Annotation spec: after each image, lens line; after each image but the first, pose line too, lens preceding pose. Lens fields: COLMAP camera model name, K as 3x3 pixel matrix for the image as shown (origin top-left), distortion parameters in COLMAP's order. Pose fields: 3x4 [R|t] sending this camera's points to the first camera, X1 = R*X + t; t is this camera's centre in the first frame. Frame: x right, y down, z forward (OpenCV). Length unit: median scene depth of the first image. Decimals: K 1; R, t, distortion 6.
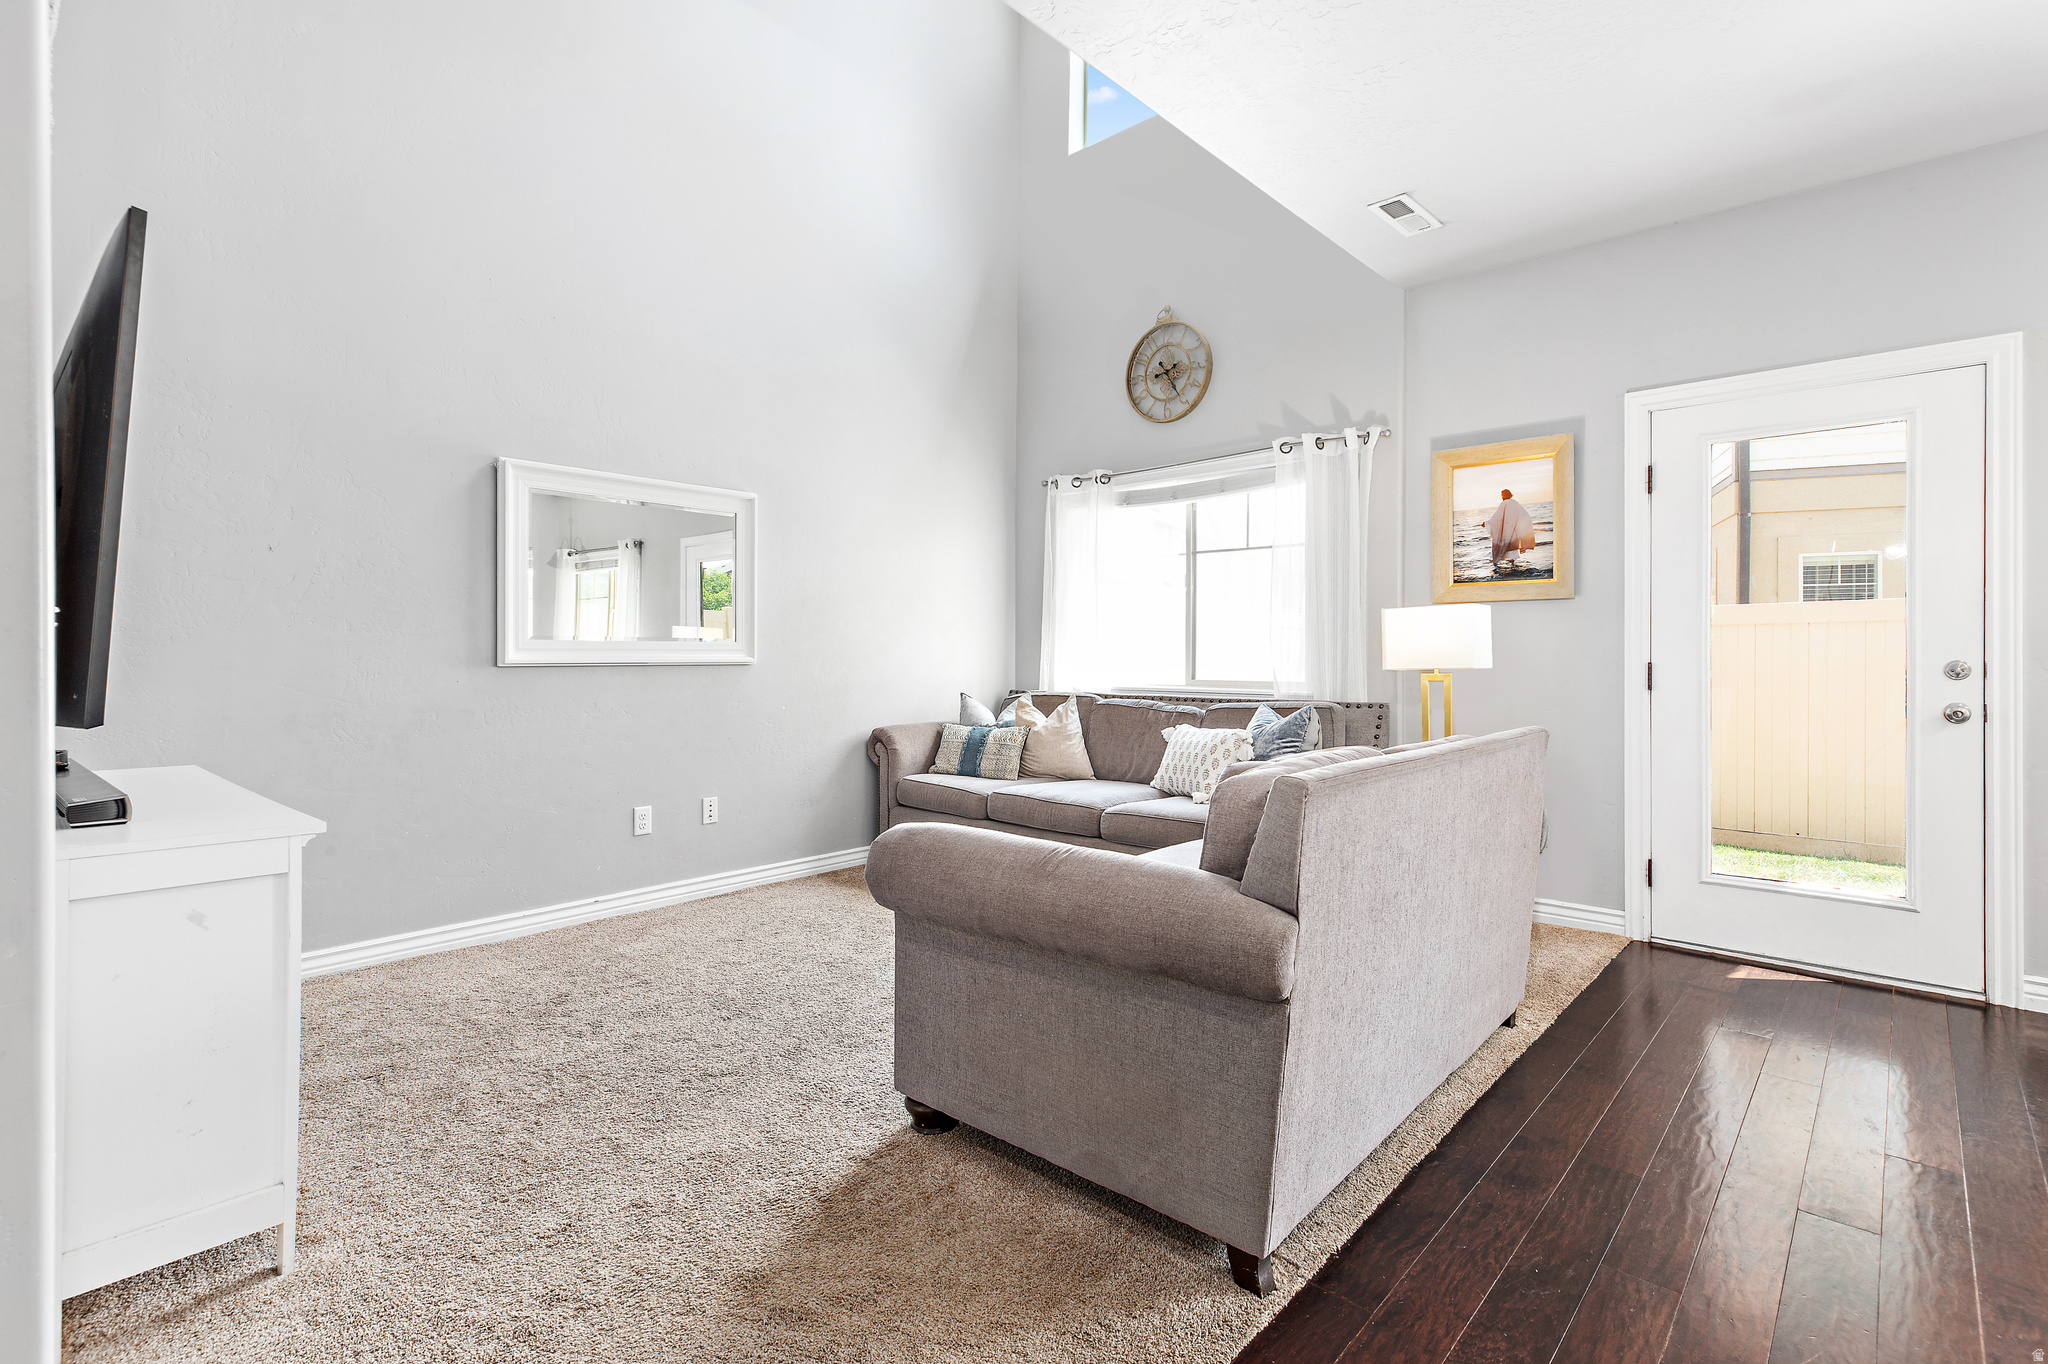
lens RADIAL K [[977.4, 0, 1029.5], [0, 977.4, 631.9], [0, 0, 1]] dist [-0.000473, 0.000207]
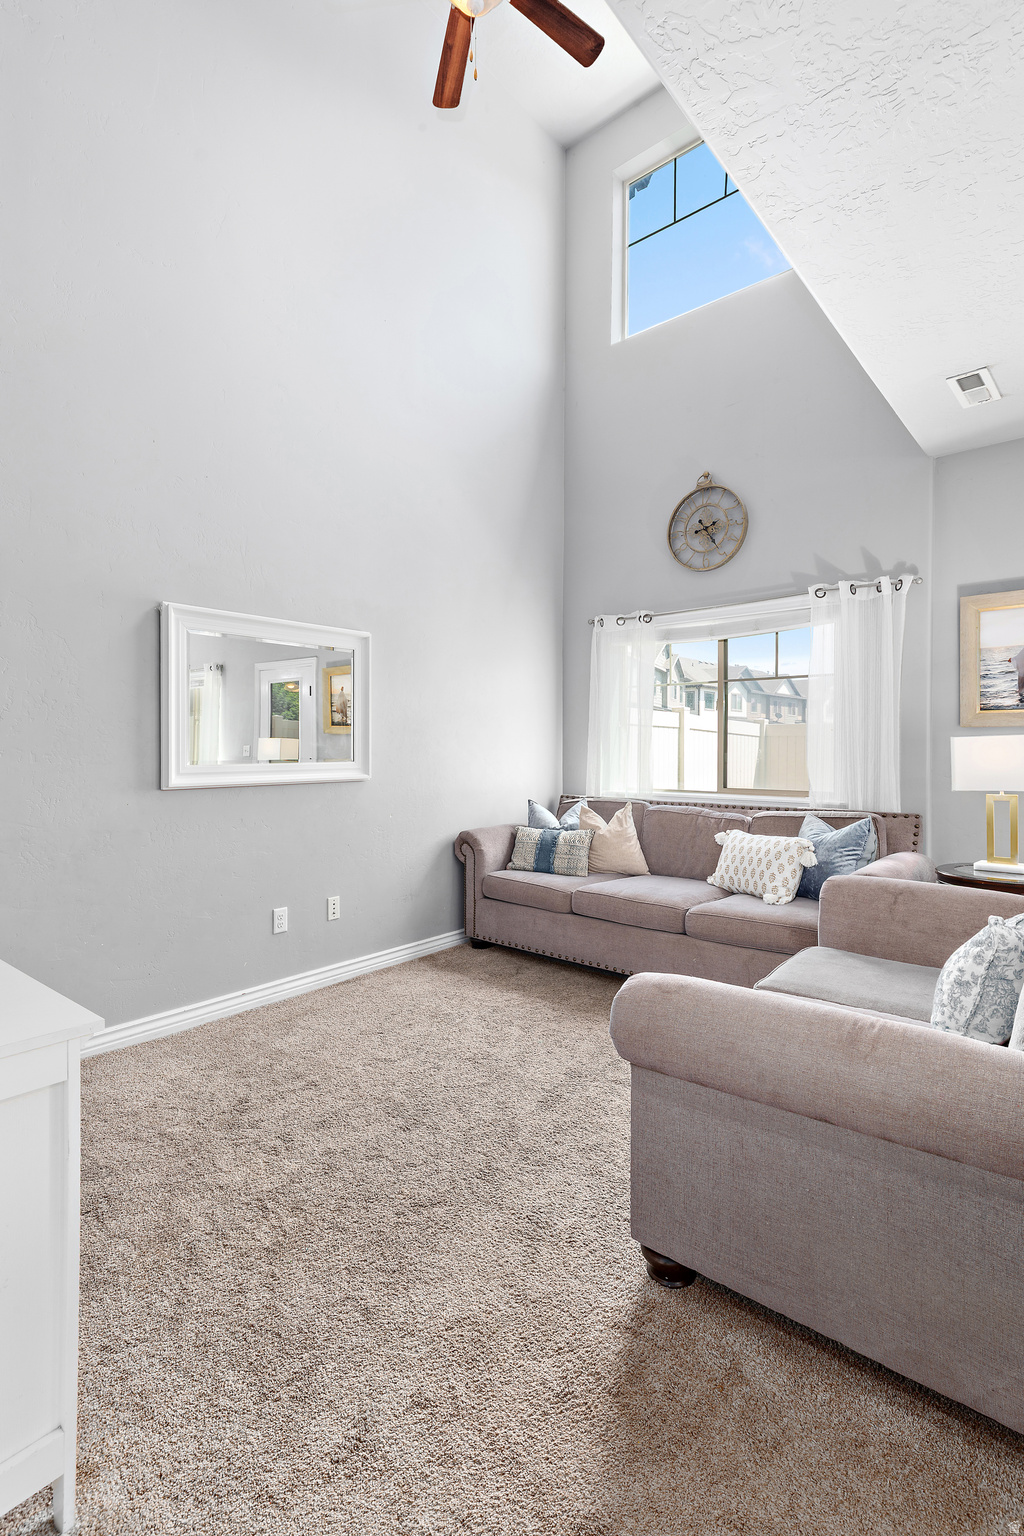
lens RADIAL K [[733.0, 0, 489.3], [0, 733.0, 731.4], [0, 0, 1]] dist [-0.000473, 0.000207]
pose [[0.999854, -0.001989, 0.016959, -0.162985], [0.001880, 0.999978, 0.006429, -0.031710], [-0.016971, -0.006396, 0.999836, 0.139517]]
